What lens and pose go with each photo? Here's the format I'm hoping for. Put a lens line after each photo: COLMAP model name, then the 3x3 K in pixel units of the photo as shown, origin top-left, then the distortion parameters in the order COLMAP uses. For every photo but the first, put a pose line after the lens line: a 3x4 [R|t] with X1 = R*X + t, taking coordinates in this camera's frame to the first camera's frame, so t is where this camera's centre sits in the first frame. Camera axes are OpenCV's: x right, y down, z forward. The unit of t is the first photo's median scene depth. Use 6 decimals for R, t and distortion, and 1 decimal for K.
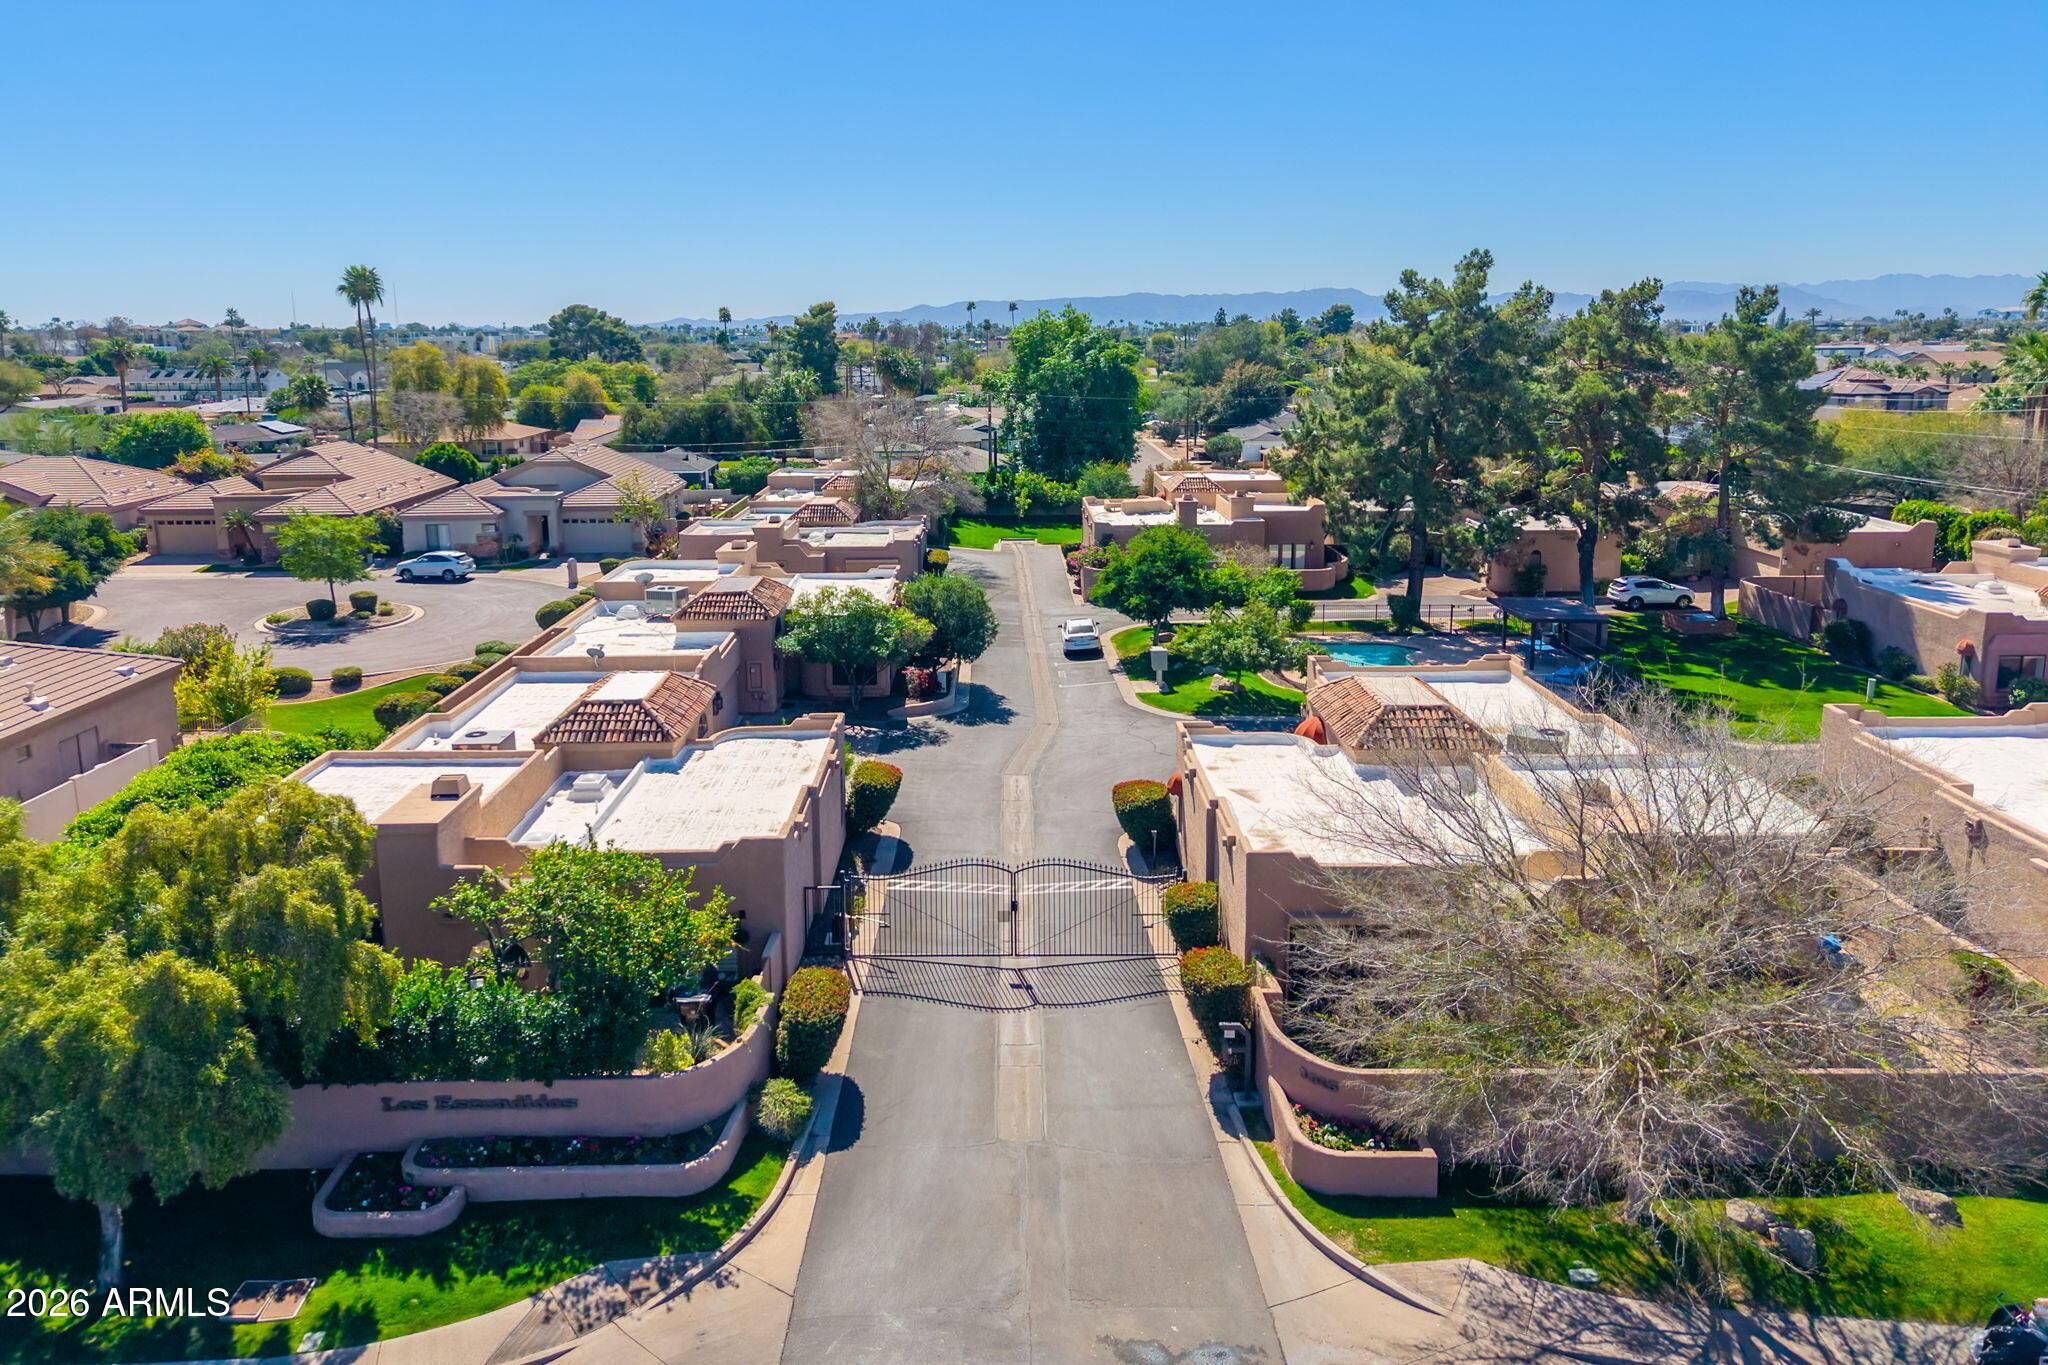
lens RADIAL K [[1376.4, 0, 1013.4], [0, 1376.4, 610.5], [0, 0, 1]] dist [0.046876, -0.002349]
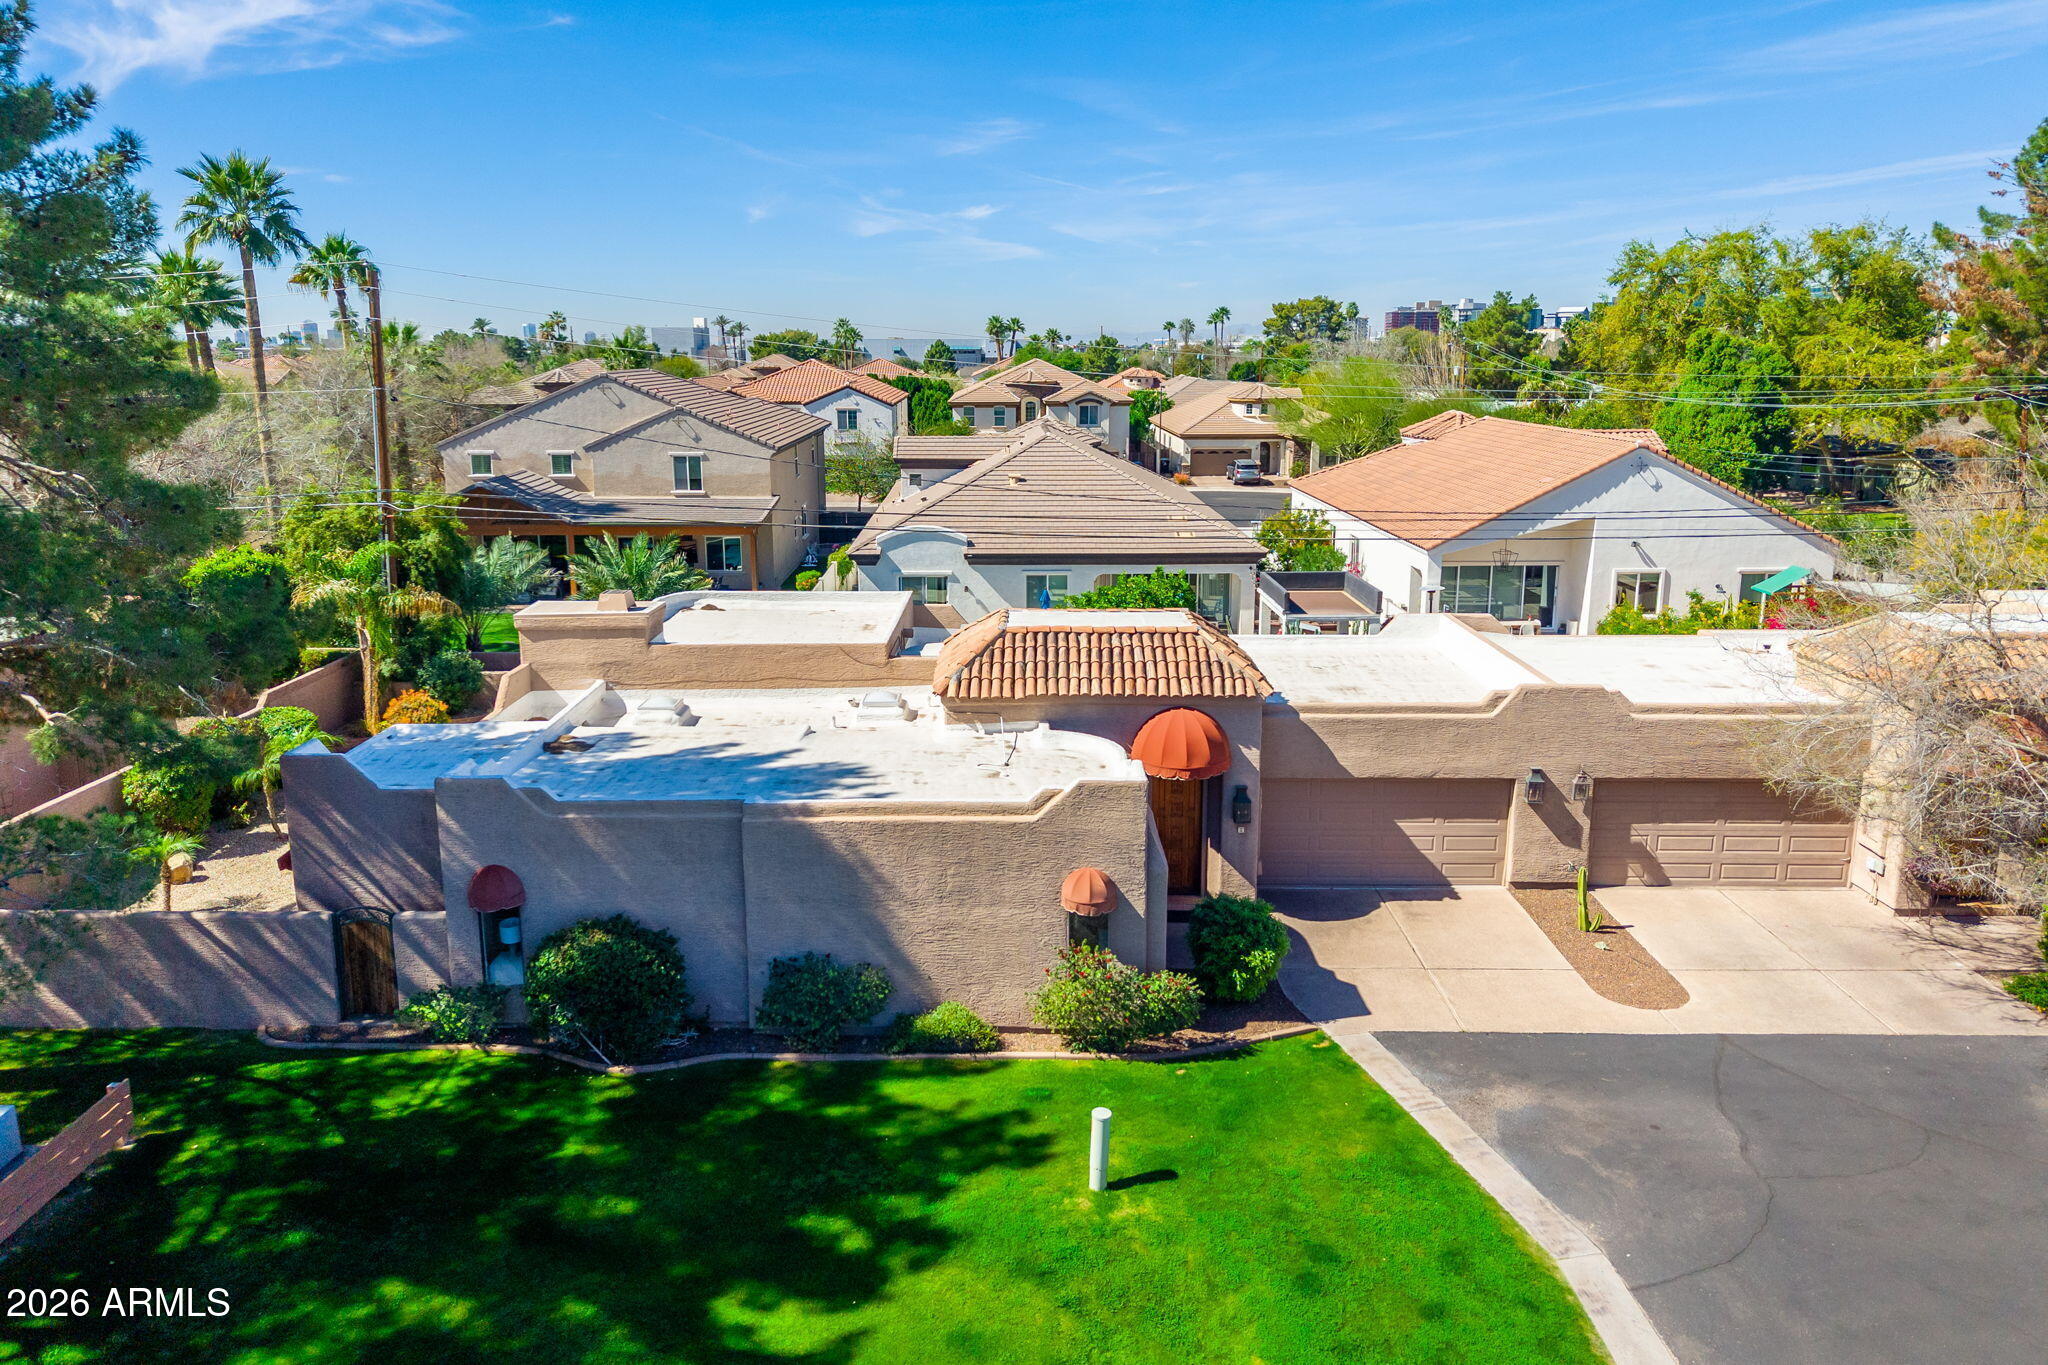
lens RADIAL K [[1376.4, 0, 1013.4], [0, 1376.4, 610.5], [0, 0, 1]] dist [0.046876, -0.002349]
pose [[0.018263, -0.180568, 0.983393, 0.331679], [0.201743, 0.963992, 0.173259, -0.101290], [-0.979268, 0.195228, 0.054034, 0.936428]]
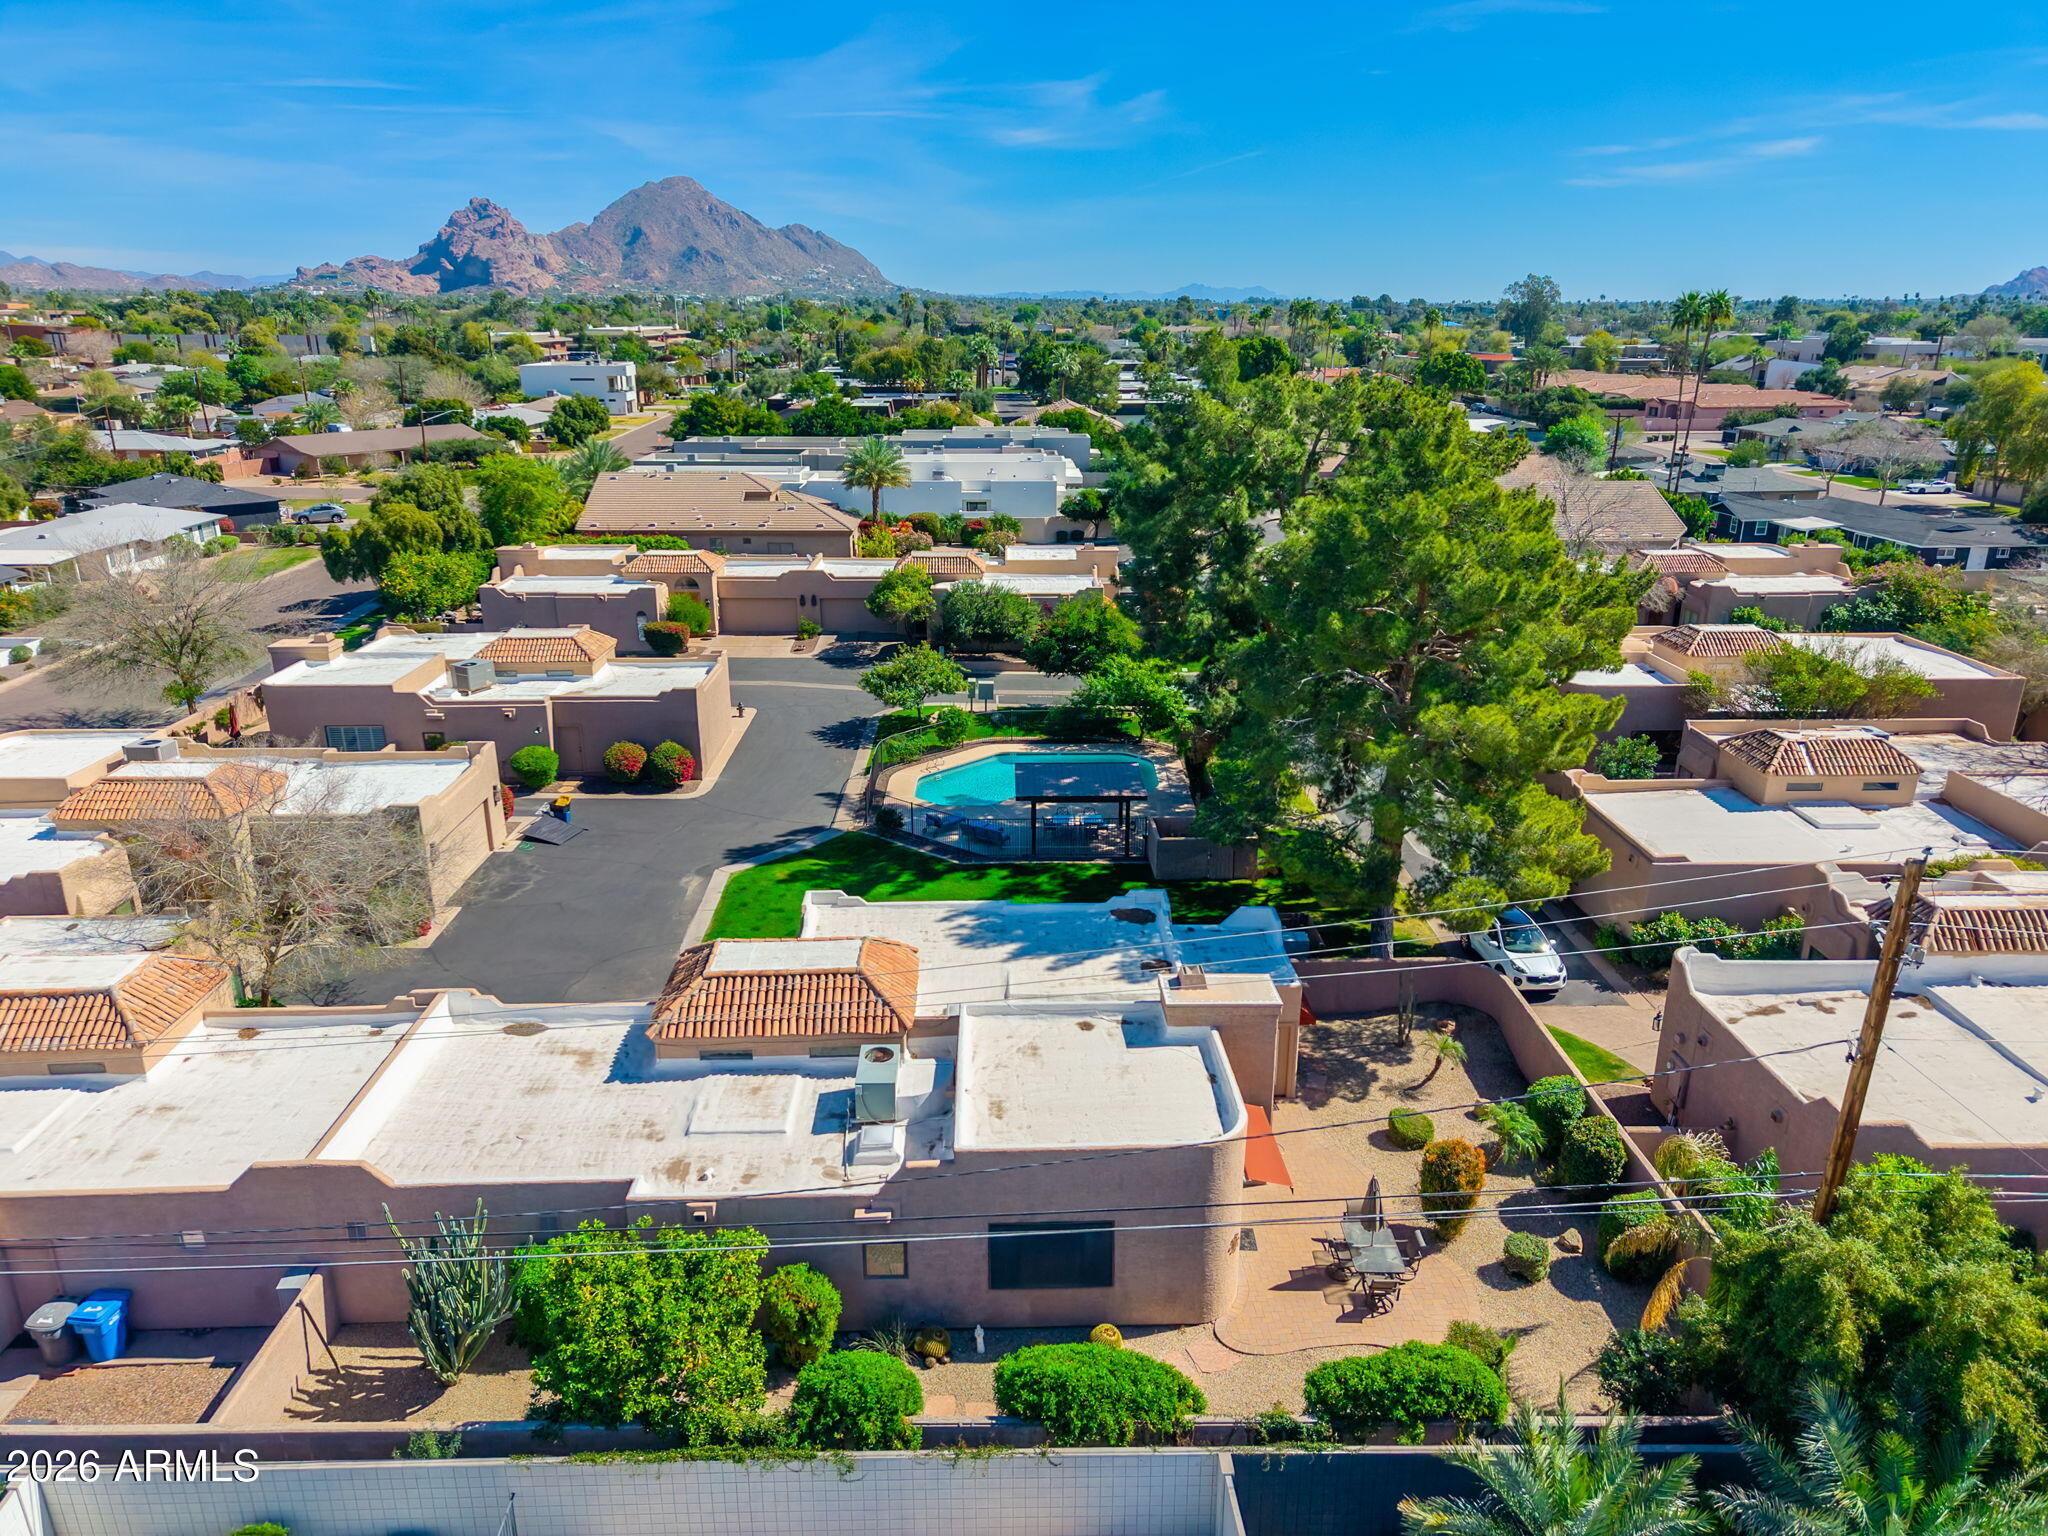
lens RADIAL K [[1350.8, 0, 1014.9], [0, 1350.8, 782.6], [0, 0, 1]] dist [0.044817, -0.026978]
pose [[0.014400, 0.333054, -0.942798, 1.229301], [-0.202162, 0.924393, 0.323464, -0.270874], [0.979246, 0.185939, 0.080642, 0.966361]]
